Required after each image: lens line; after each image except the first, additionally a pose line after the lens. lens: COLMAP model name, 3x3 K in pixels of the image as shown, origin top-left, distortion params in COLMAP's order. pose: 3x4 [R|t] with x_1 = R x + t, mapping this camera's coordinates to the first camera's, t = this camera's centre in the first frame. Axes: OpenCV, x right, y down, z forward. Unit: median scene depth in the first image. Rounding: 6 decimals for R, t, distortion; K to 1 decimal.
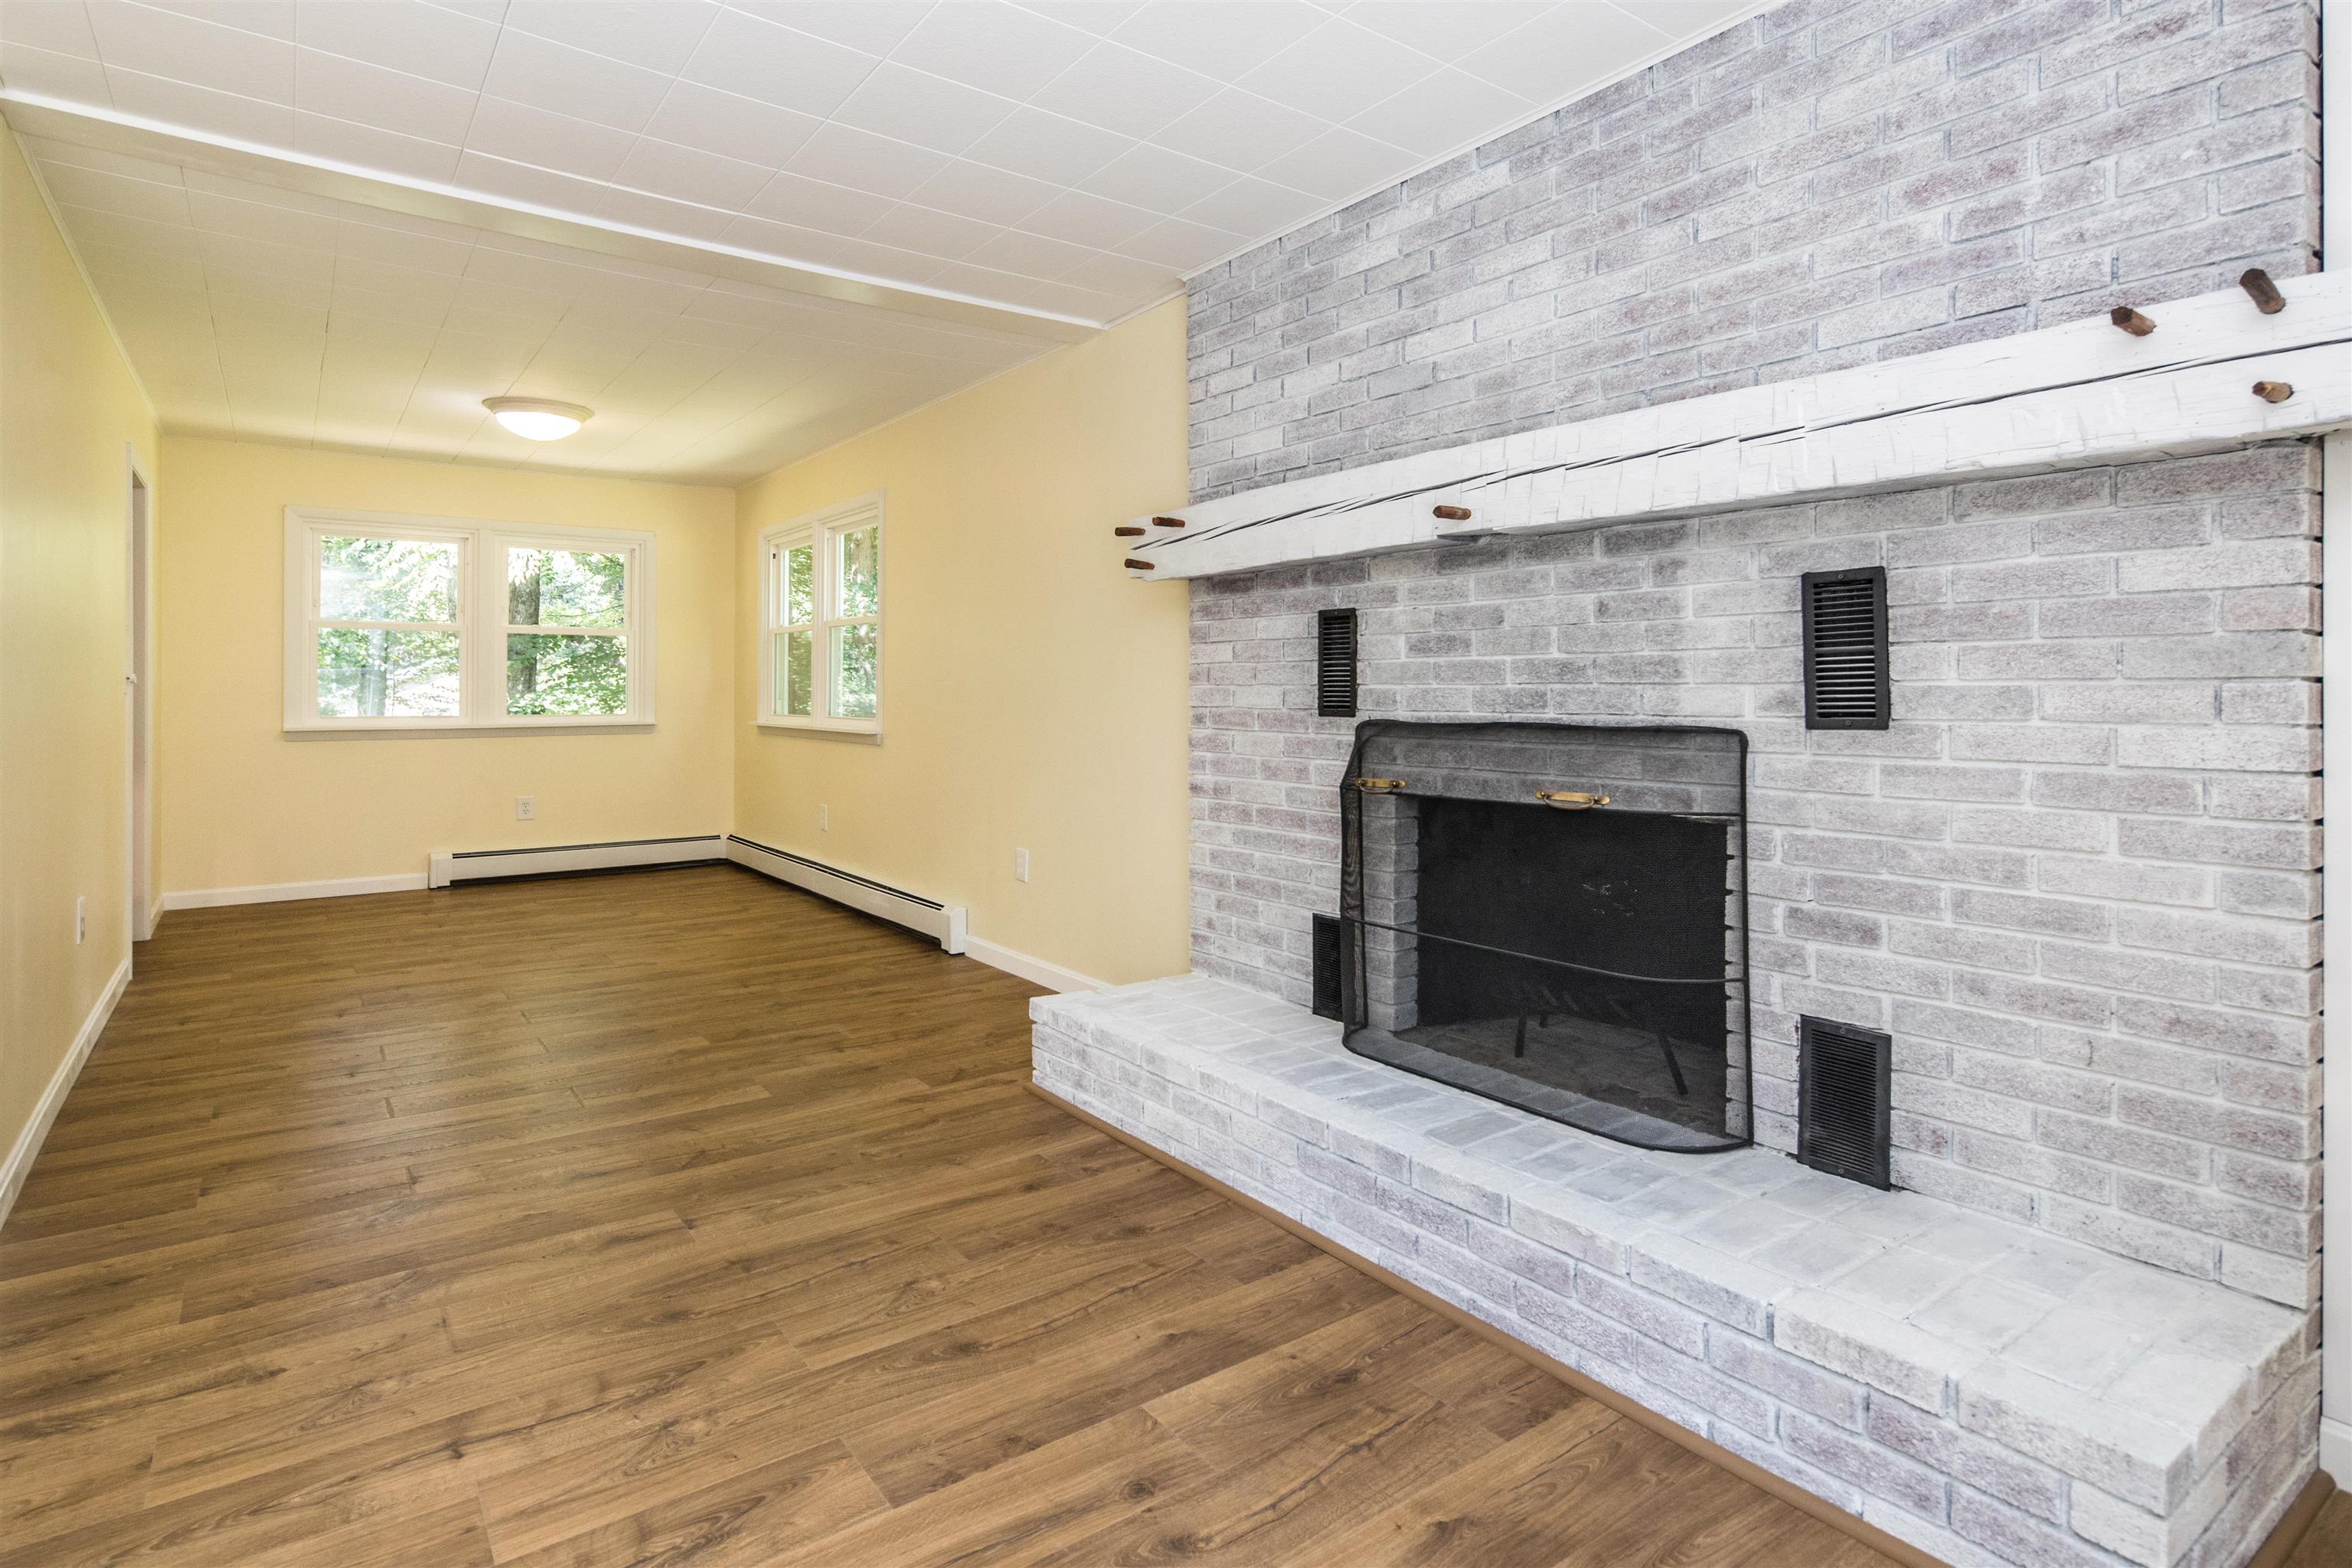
lens RADIAL K [[1180.5, 0, 1059.2], [0, 1180.5, 693.8], [0, 0, 1]] dist [0.004024, -0.000182]
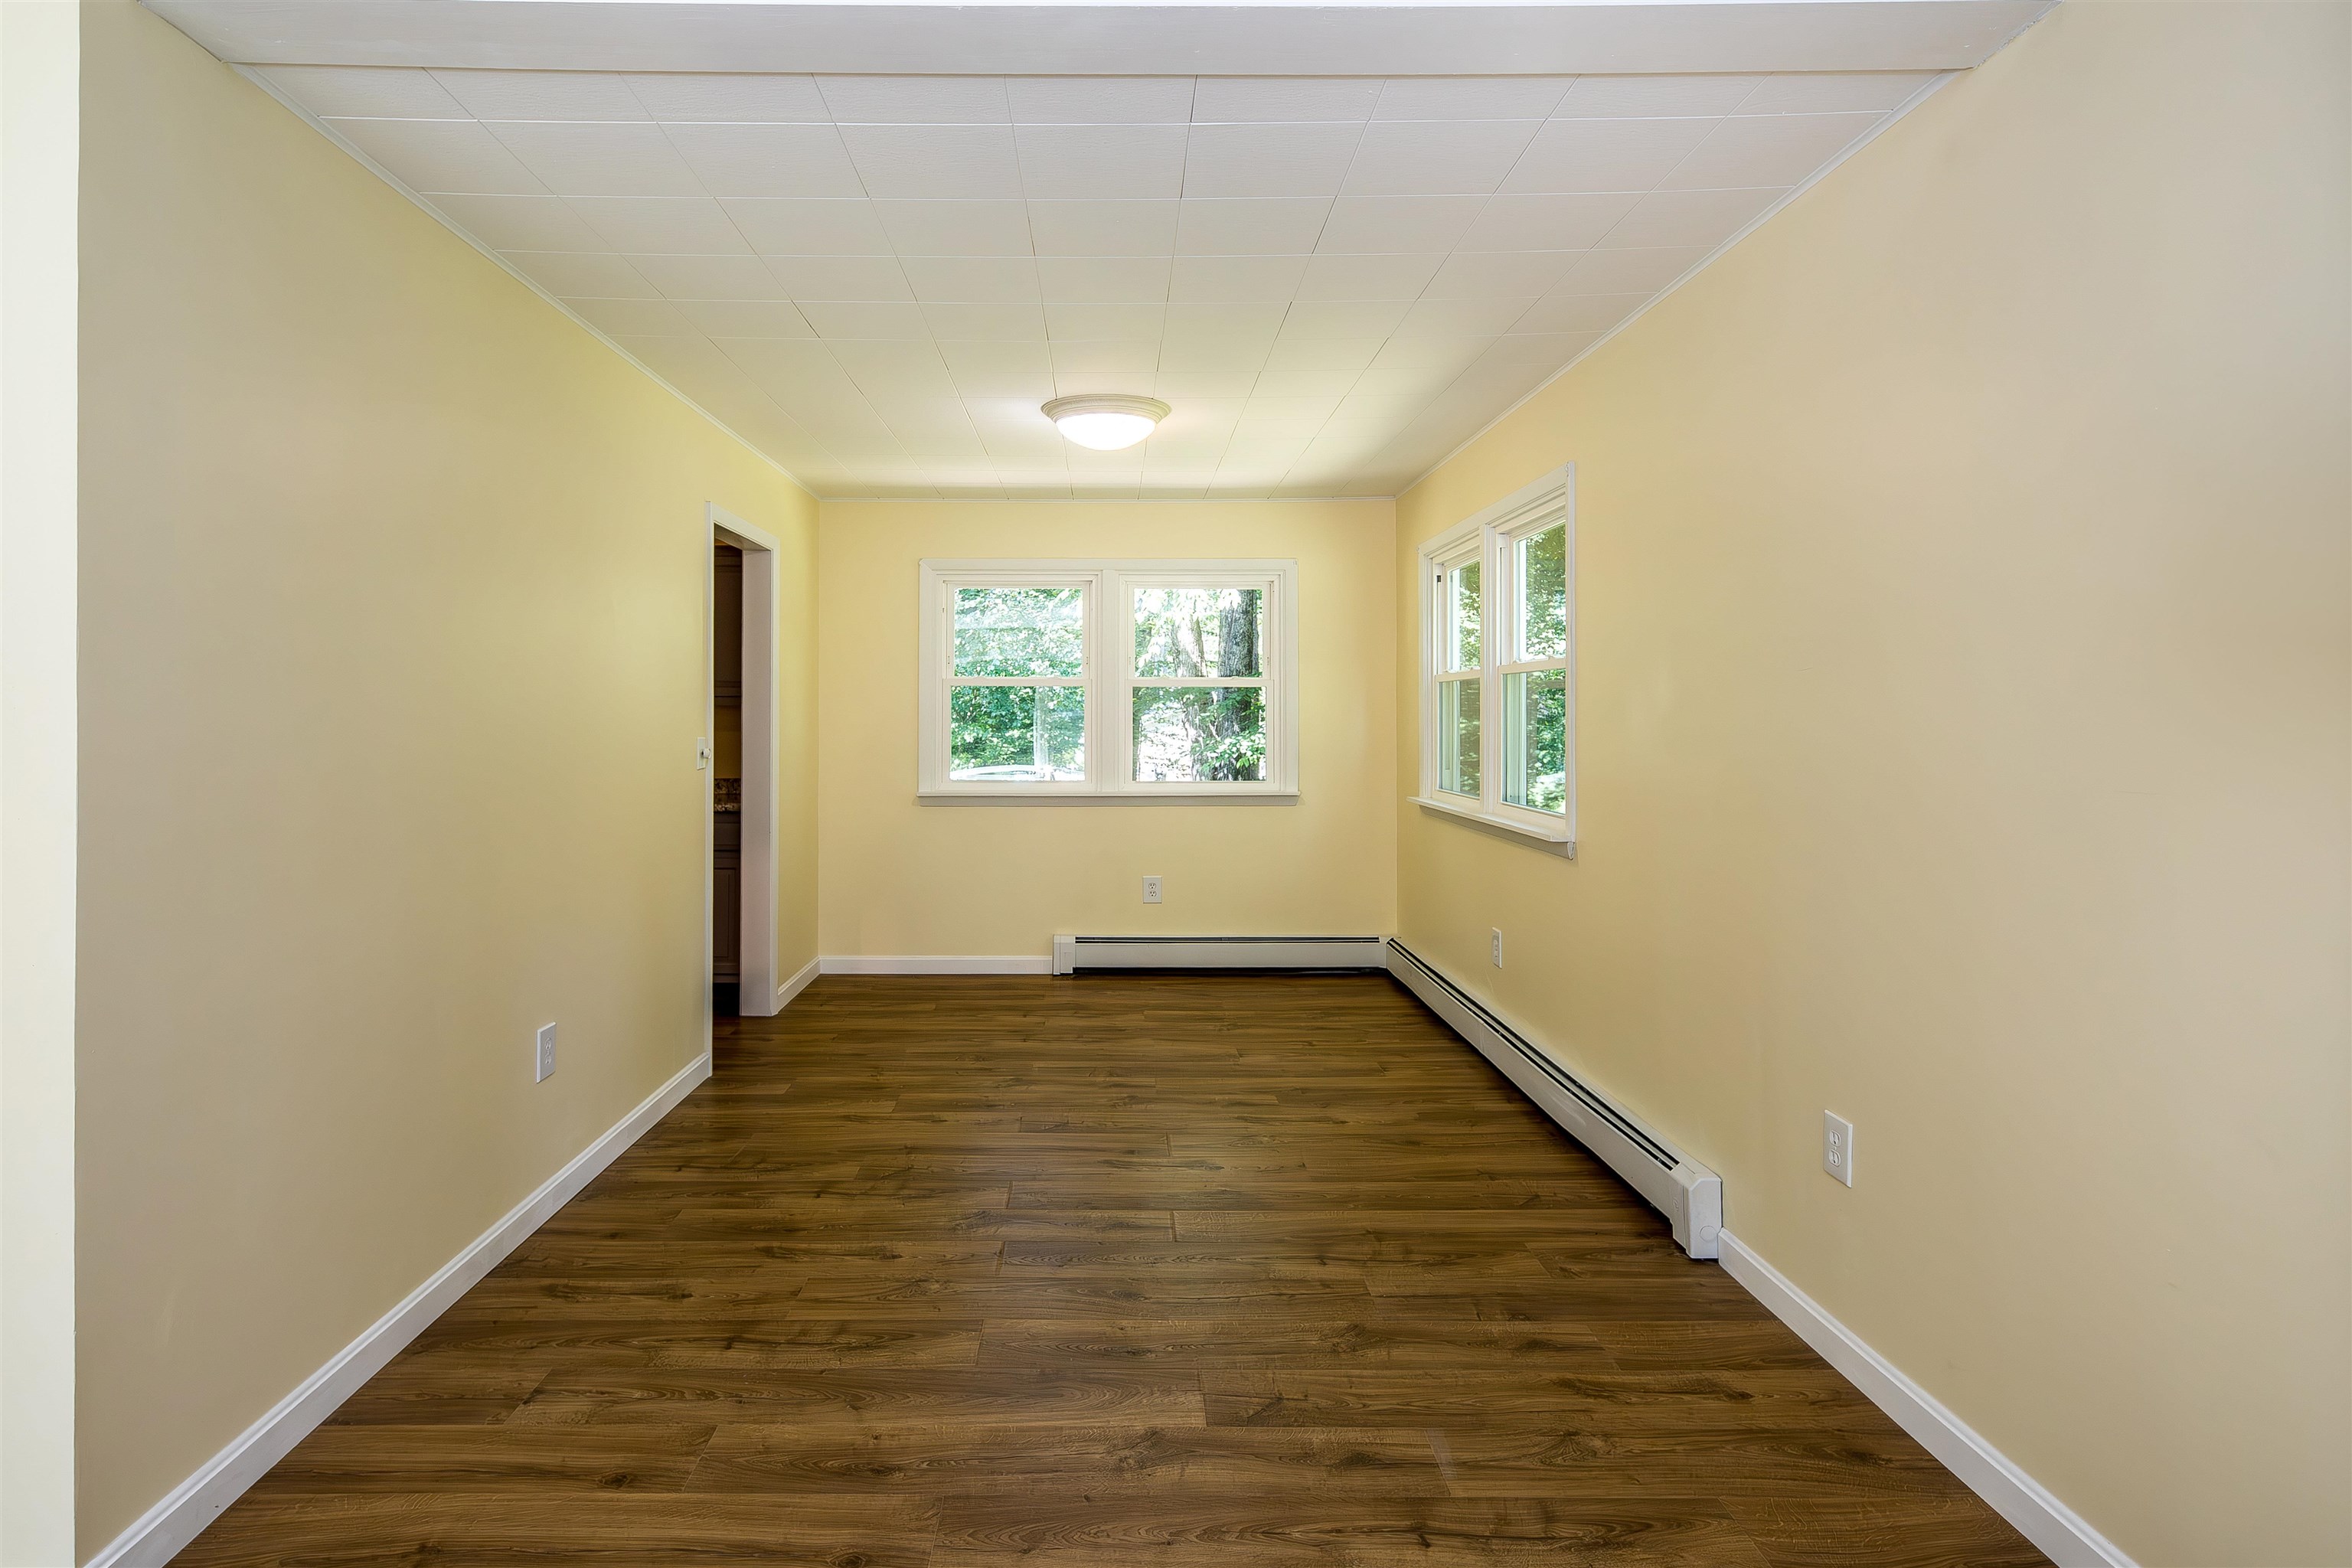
lens RADIAL K [[1138.9, 0, 1127.2], [0, 1138.9, 706.5], [0, 0, 1]] dist [0.002856, -0.000072]
pose [[0.837816, -0.002541, -0.545947, -0.016109], [-0.002299, 0.999964, -0.008182, -0.034574], [0.545948, 0.008110, 0.837780, 0.338470]]
